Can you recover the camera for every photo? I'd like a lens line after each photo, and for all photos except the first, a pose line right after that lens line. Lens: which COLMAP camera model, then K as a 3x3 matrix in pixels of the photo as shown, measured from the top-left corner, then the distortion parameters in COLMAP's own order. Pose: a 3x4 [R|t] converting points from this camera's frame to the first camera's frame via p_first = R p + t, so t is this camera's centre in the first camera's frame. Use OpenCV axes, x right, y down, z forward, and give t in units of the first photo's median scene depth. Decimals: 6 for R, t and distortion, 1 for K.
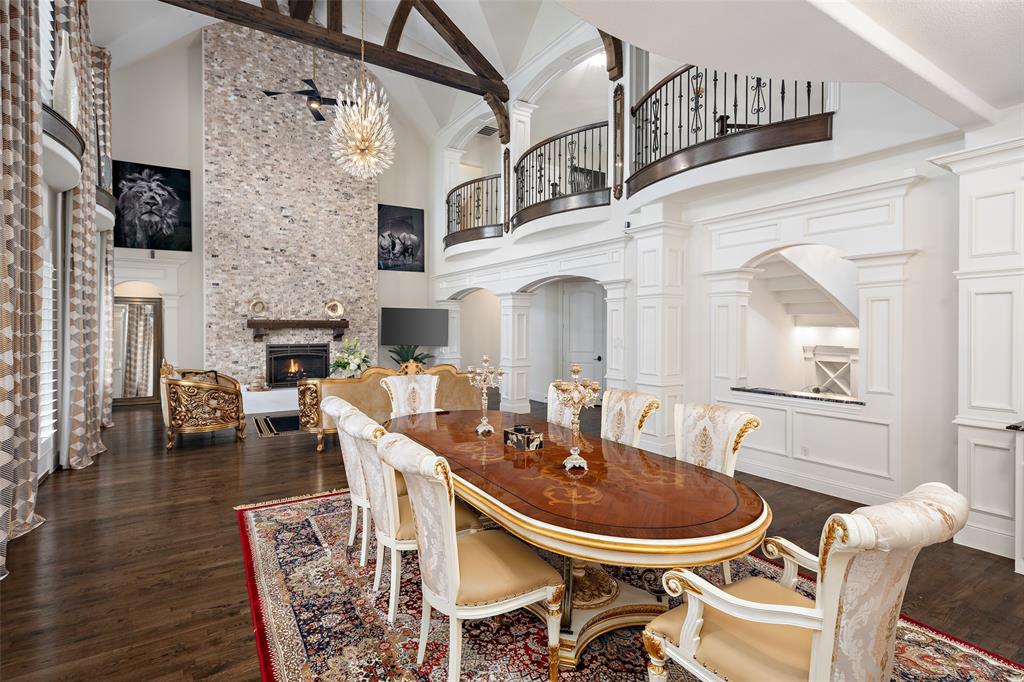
lens RADIAL K [[497.0, 0, 517.3], [0, 497.0, 334.1], [0, 0, 1]] dist [0.016759, -0.001350]
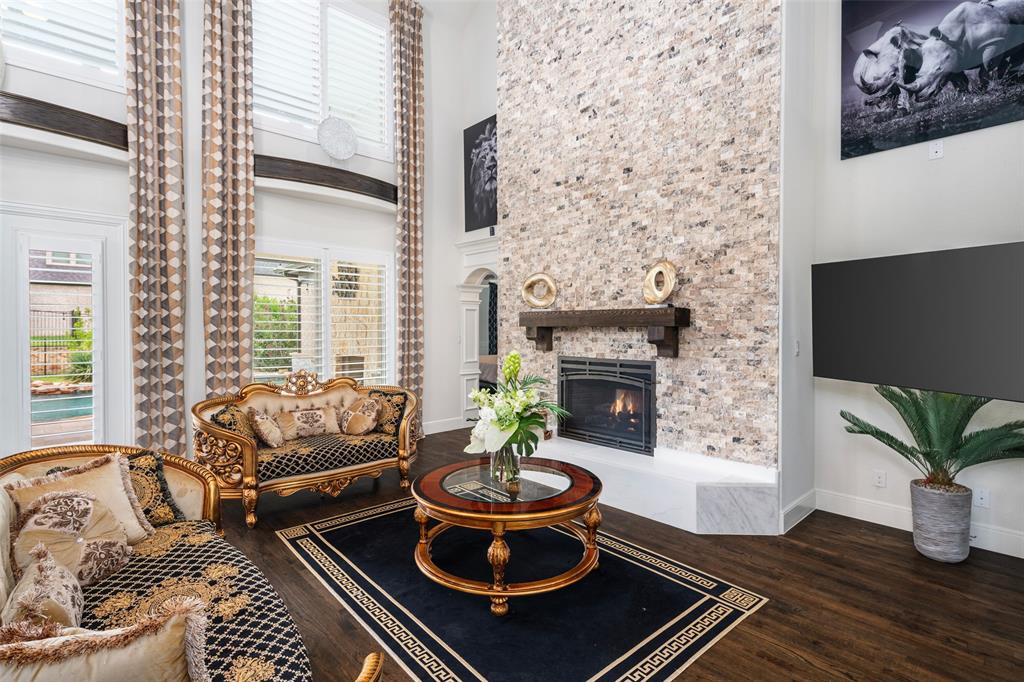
lens RADIAL K [[497.0, 0, 512.7], [0, 497.0, 333.3], [0, 0, 1]] dist [0.016759, -0.001350]
pose [[0.163409, 0.008512, -0.986522, 0.032729], [-0.012678, 0.999898, 0.006528, -0.007660], [0.986477, 0.011440, 0.163500, 0.826763]]
